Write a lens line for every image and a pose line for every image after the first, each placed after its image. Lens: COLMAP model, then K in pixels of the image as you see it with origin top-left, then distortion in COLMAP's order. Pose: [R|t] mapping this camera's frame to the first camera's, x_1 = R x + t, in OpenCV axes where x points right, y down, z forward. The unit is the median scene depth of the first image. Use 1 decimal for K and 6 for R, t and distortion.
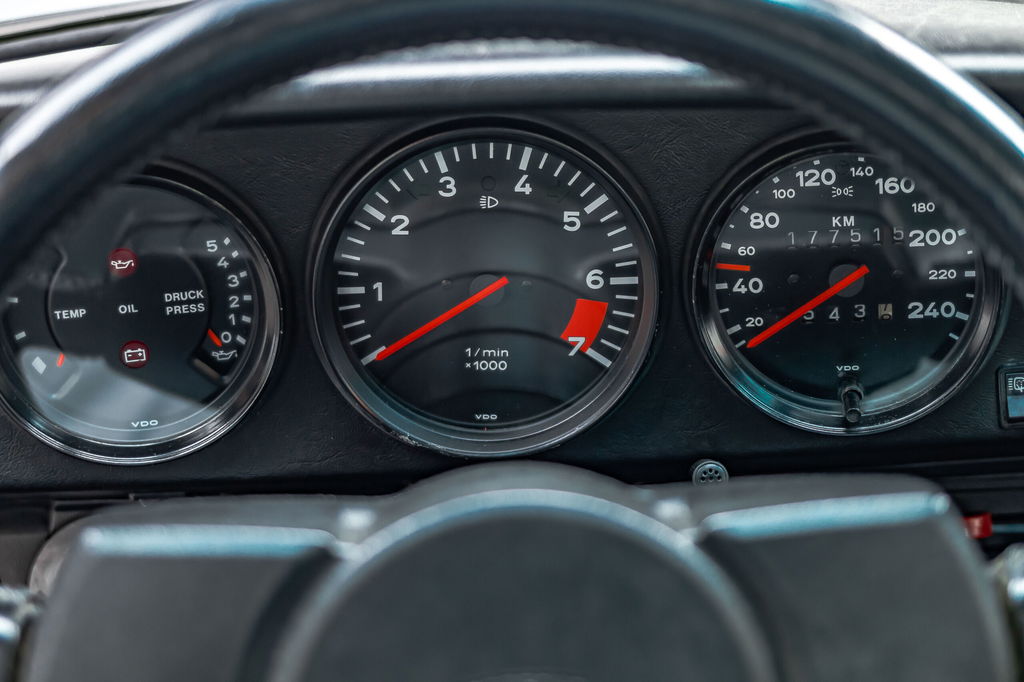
lens RADIAL K [[1643.0, 0, 511.5], [0, 1643.0, 338.8], [0, 0, 1]] dist [-0.086056, 0.000000]
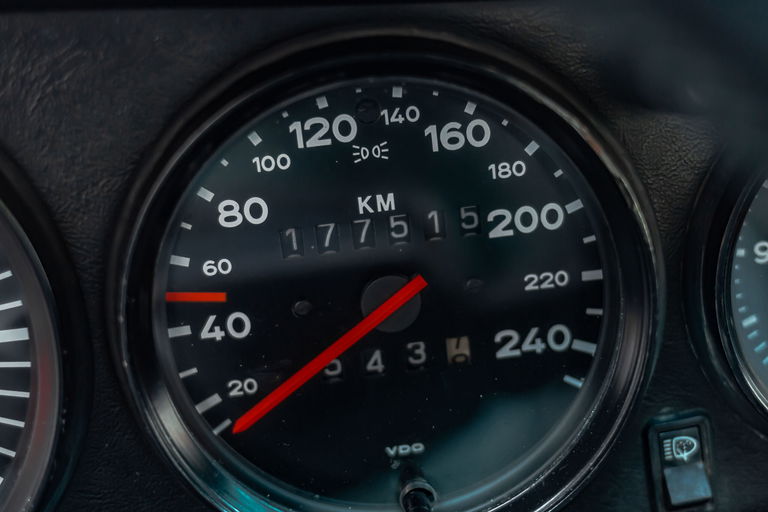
lens RADIAL K [[1232.3, 0, 384.6], [0, 1232.3, 255.7], [0, 0, 1]] dist [-0.086056, 0.000000]
pose [[0.973850, -0.071774, 0.215556, 0.108352], [0.091906, 0.992145, -0.084865, -0.015377], [-0.207771, 0.102457, 0.972797, 0.567729]]
